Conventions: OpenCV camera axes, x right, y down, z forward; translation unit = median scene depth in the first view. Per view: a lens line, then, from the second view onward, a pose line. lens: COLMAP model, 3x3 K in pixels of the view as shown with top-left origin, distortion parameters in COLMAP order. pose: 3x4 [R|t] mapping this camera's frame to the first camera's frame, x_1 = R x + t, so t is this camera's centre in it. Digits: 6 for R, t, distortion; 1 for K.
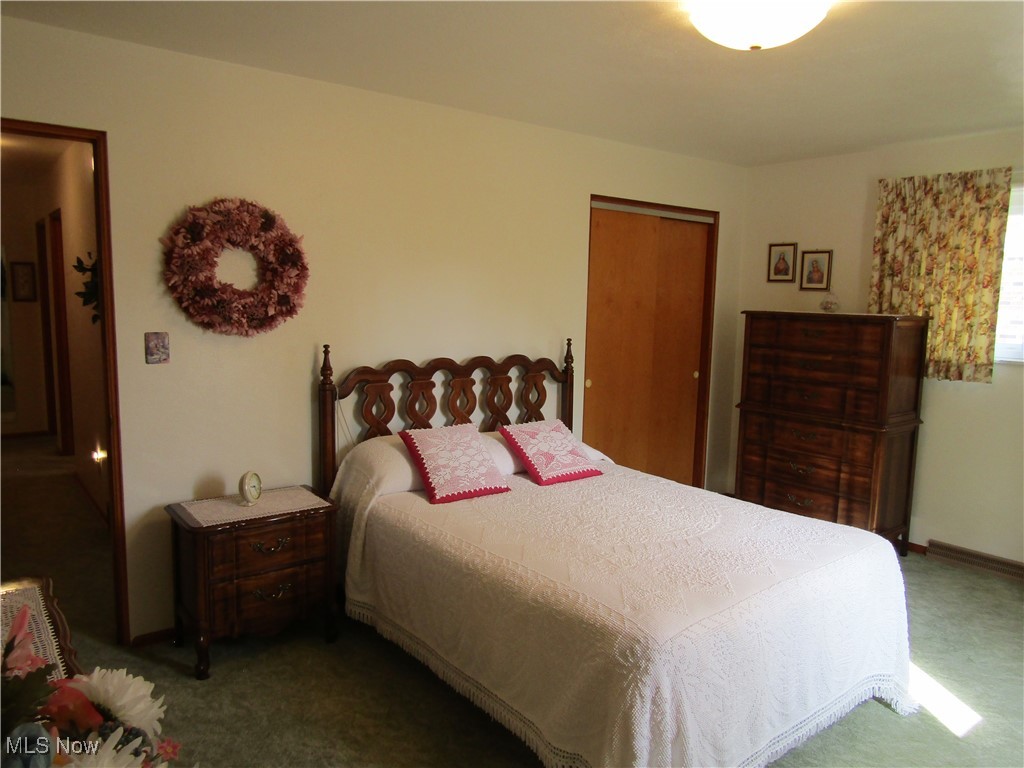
lens RADIAL K [[727.0, 0, 513.5], [0, 727.0, 383.9], [0, 0, 1]] dist [-0.029273, 0.016685]
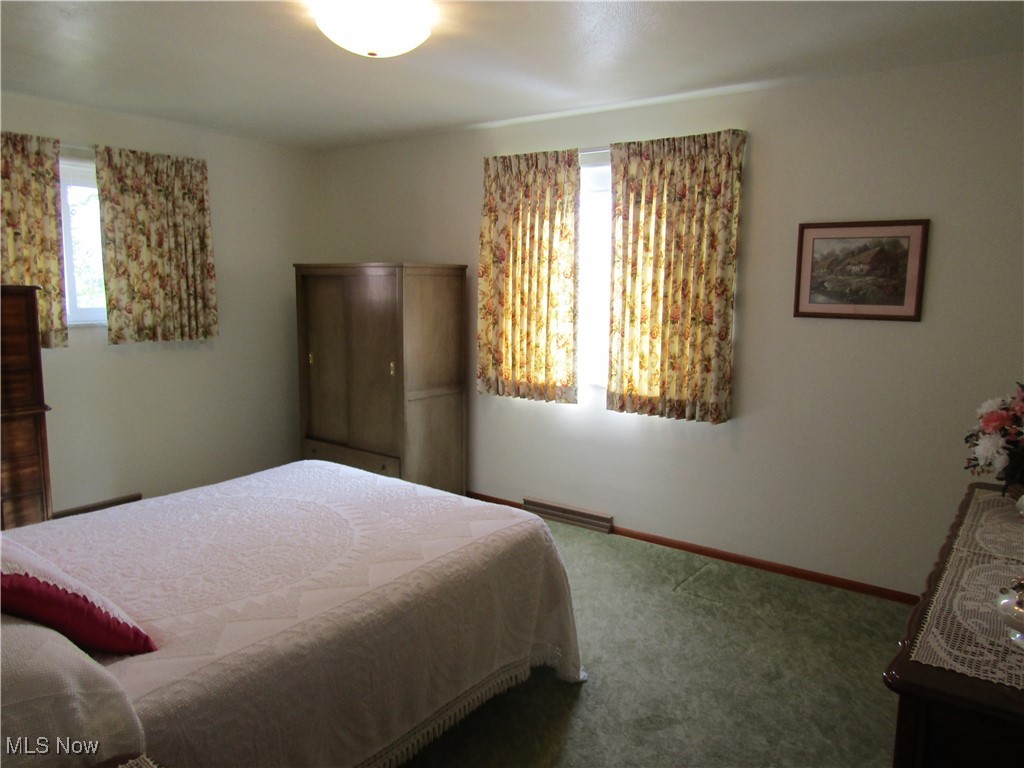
lens RADIAL K [[727.0, 0, 513.1], [0, 727.0, 384.1], [0, 0, 1]] dist [-0.029273, 0.016685]
pose [[-0.261682, -0.158629, 0.952029, -0.519715], [0.097811, 0.976964, 0.189669, -0.084438], [-0.960185, 0.142752, -0.240138, 0.644585]]
